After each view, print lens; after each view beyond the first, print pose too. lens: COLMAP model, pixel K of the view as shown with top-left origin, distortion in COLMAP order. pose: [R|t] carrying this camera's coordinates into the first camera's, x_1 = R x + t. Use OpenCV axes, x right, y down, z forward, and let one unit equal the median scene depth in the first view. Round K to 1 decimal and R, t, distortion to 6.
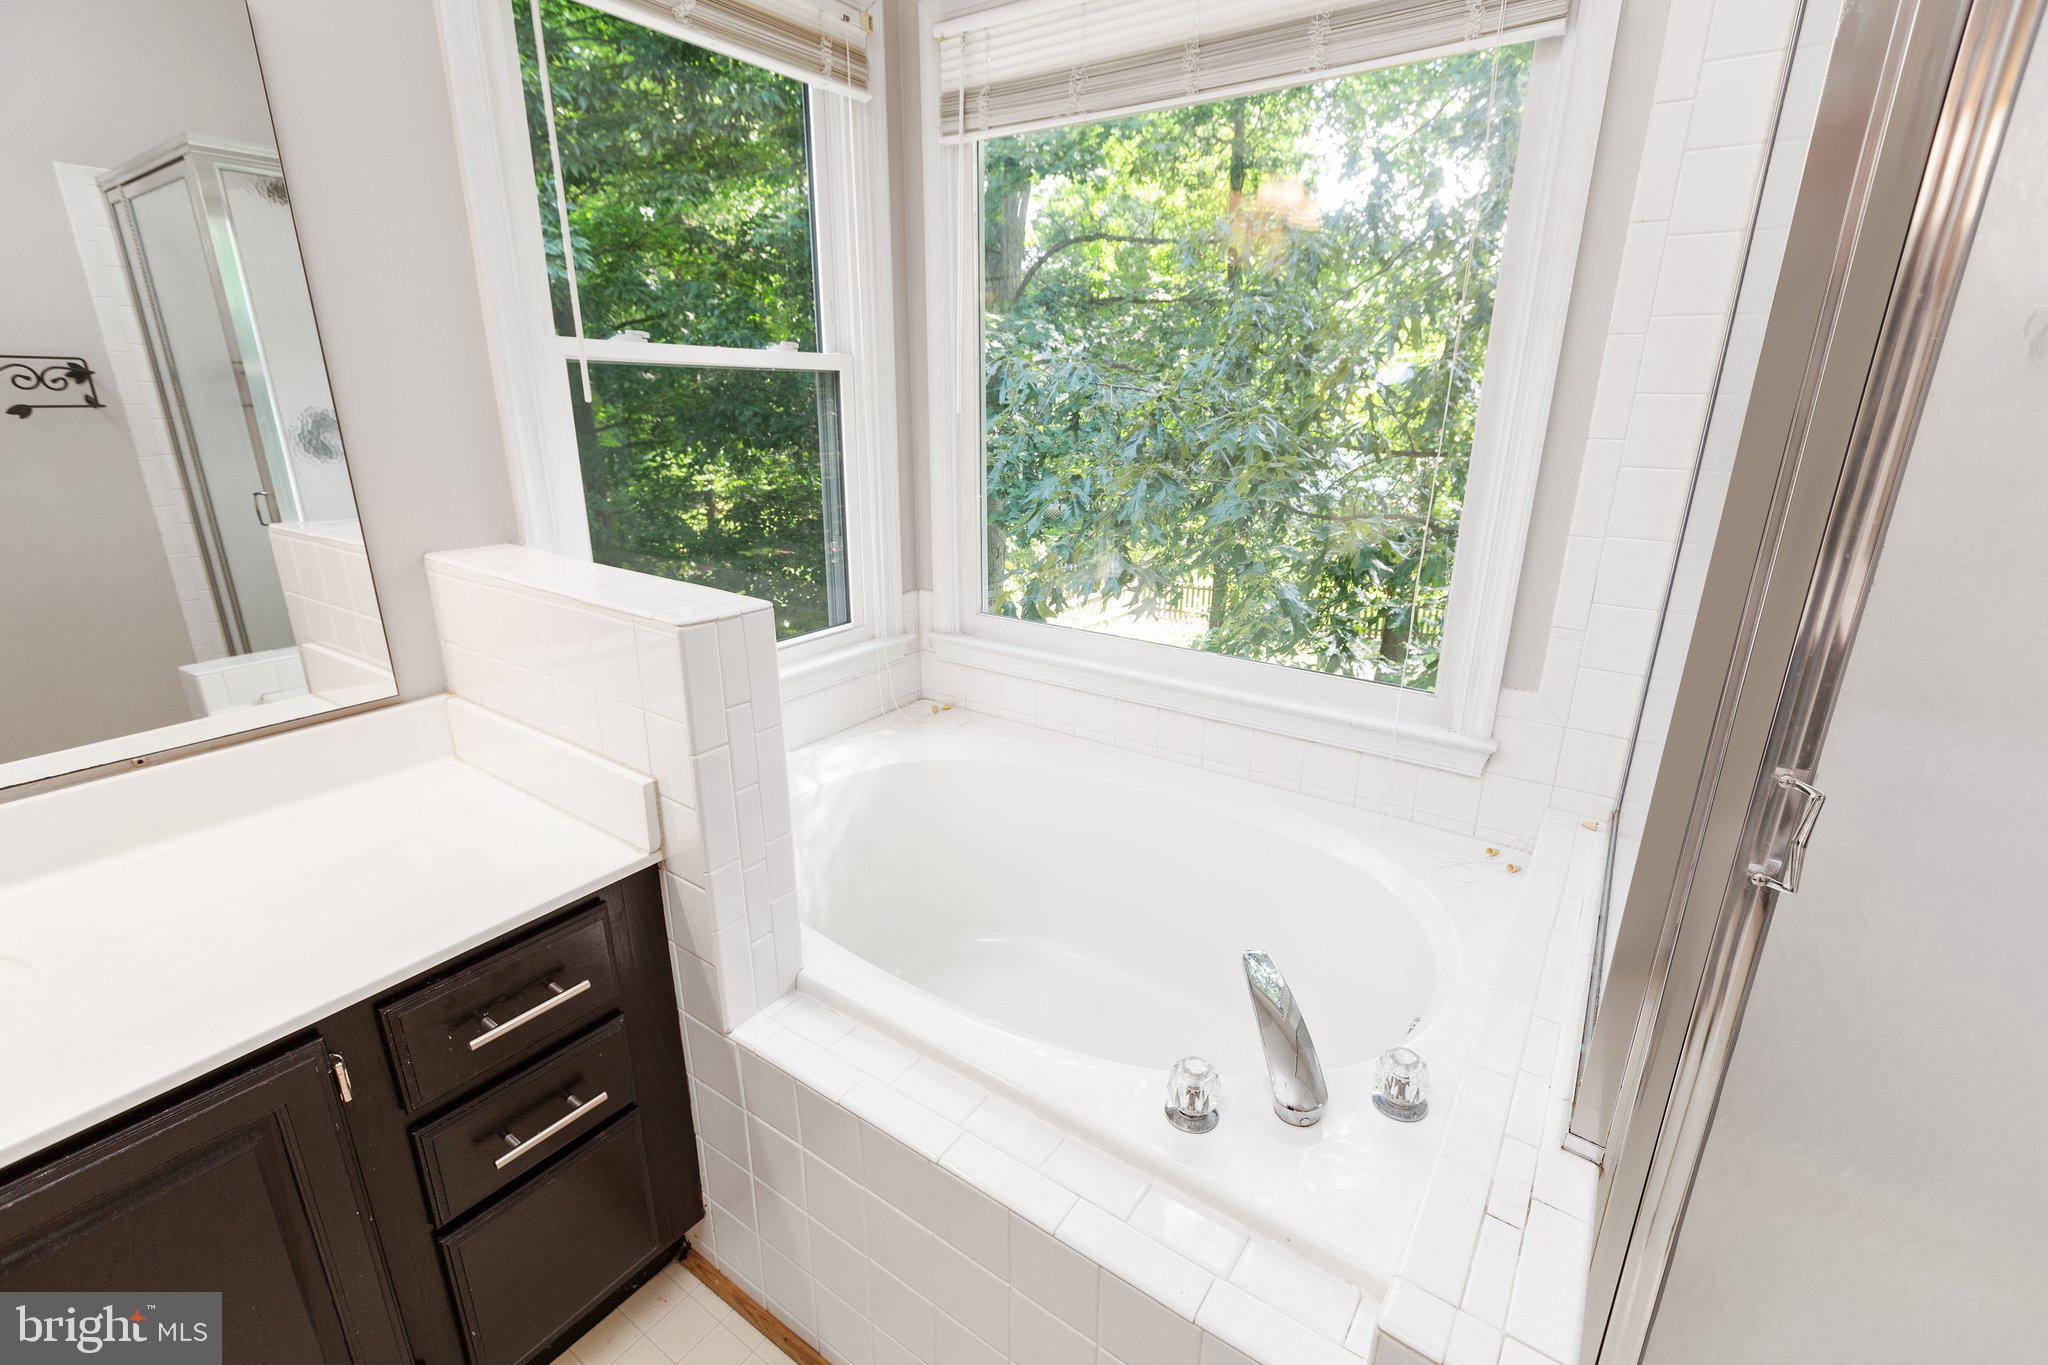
lens RADIAL K [[922.6, 0, 1043.0], [0, 922.6, 699.6], [0, 0, 1]] dist [-0.004709, -0.000757]
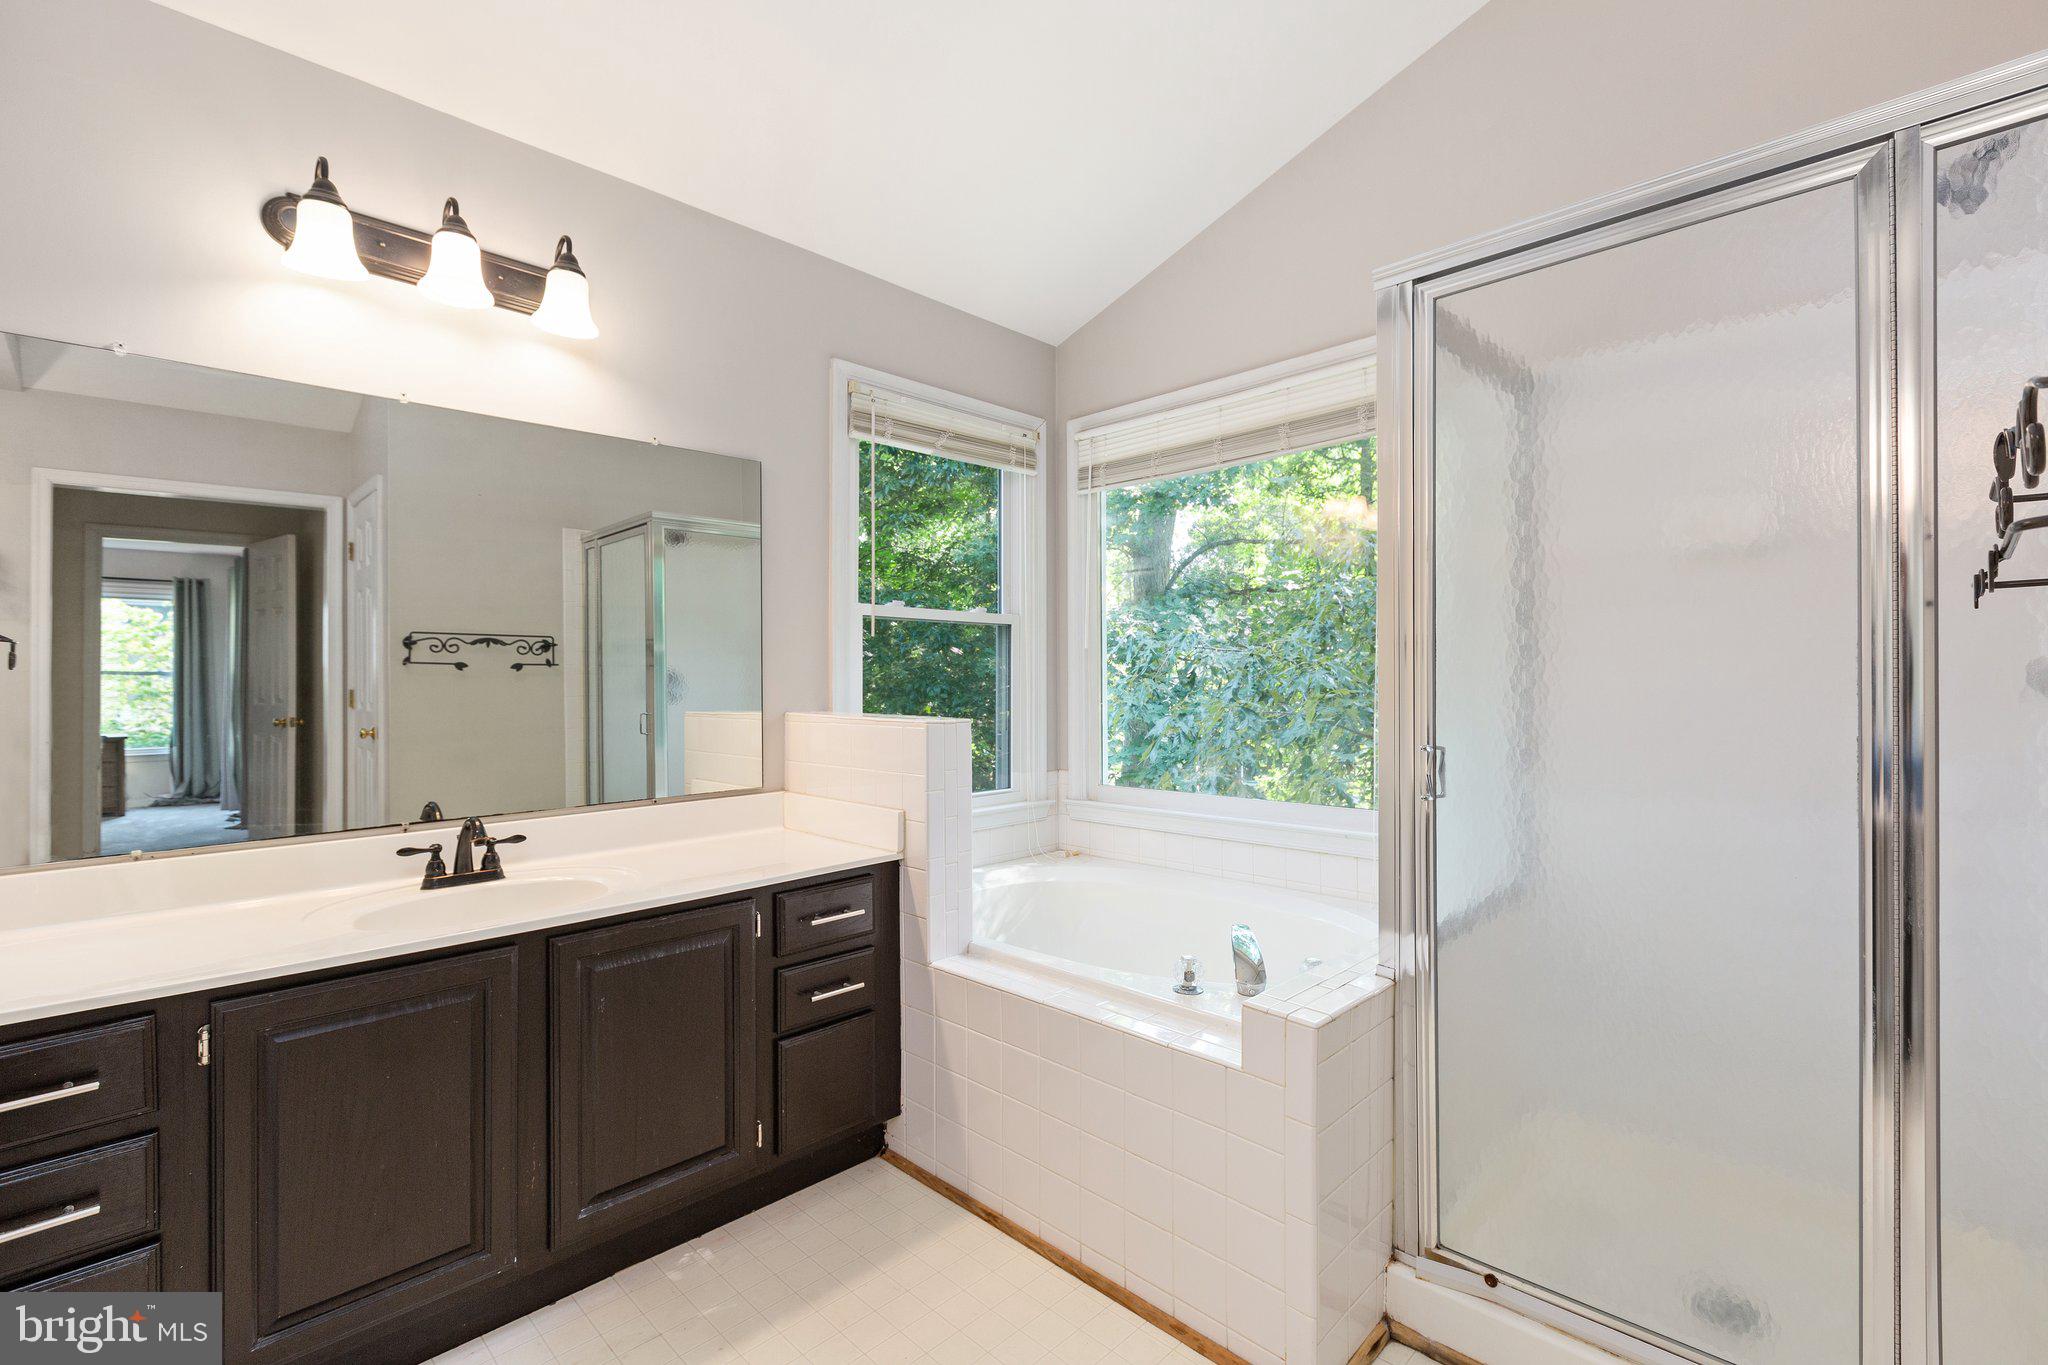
lens RADIAL K [[913.5, 0, 1024.8], [0, 913.5, 677.3], [0, 0, 1]] dist [0.003961, -0.000660]
pose [[0.981359, -0.018424, -0.191299, 0.103857], [-0.043738, 0.947863, -0.315663, 0.231160], [0.187141, 0.318145, 0.929388, -0.441661]]
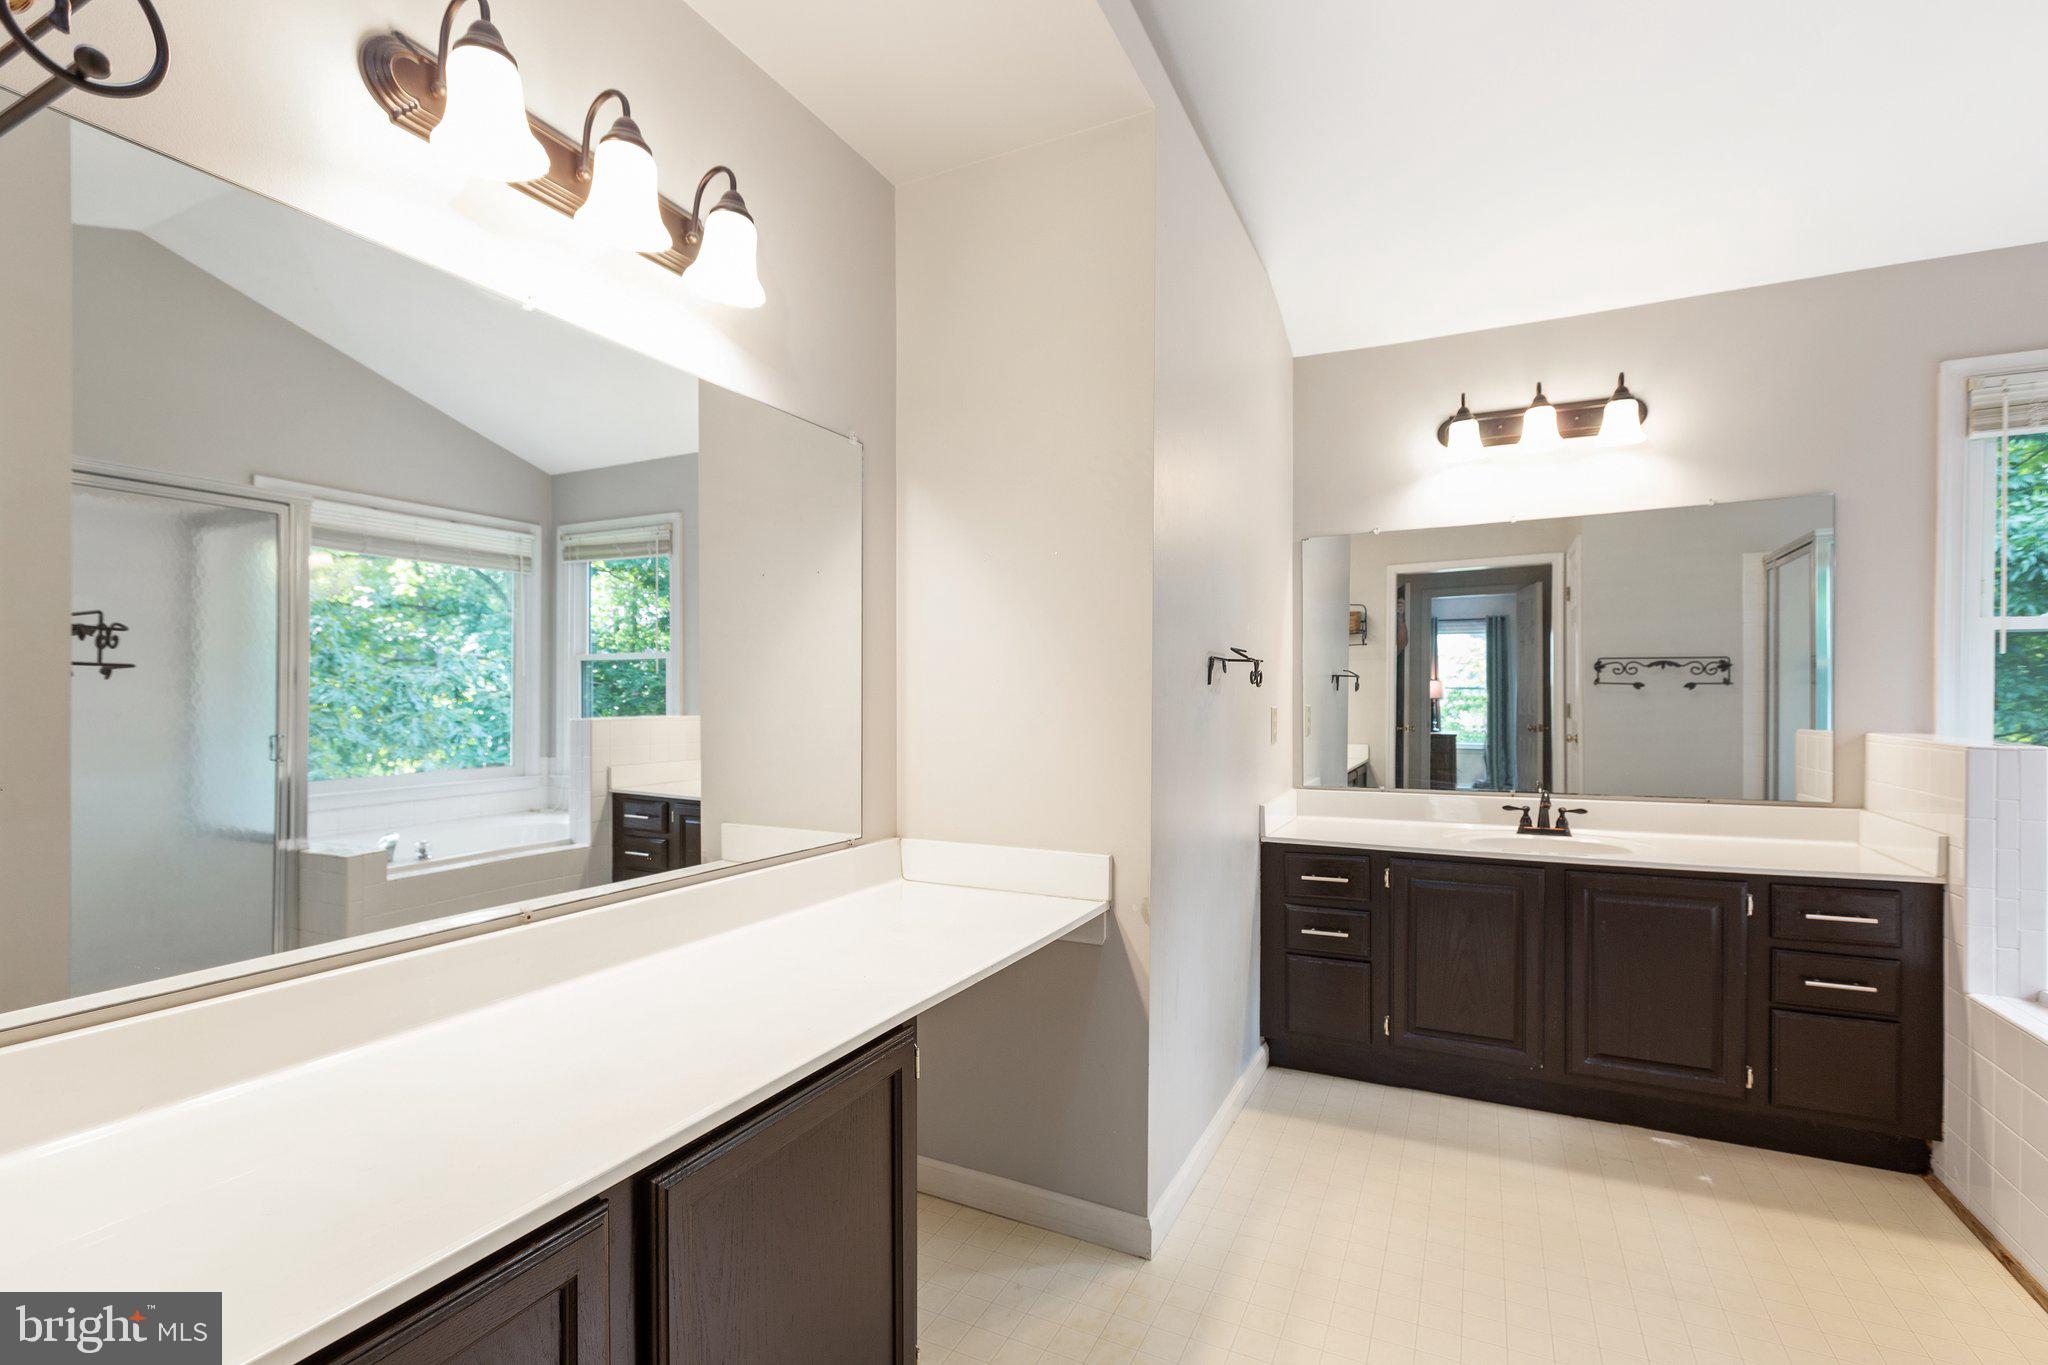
lens RADIAL K [[922.6, 0, 1039.9], [0, 922.6, 689.4], [0, 0, 1]] dist [-0.004709, -0.000757]
pose [[0.153116, -0.019369, -0.988018, 0.644397], [-0.311763, 0.947802, -0.066896, 0.284941], [0.937742, 0.318270, 0.139085, -0.607752]]
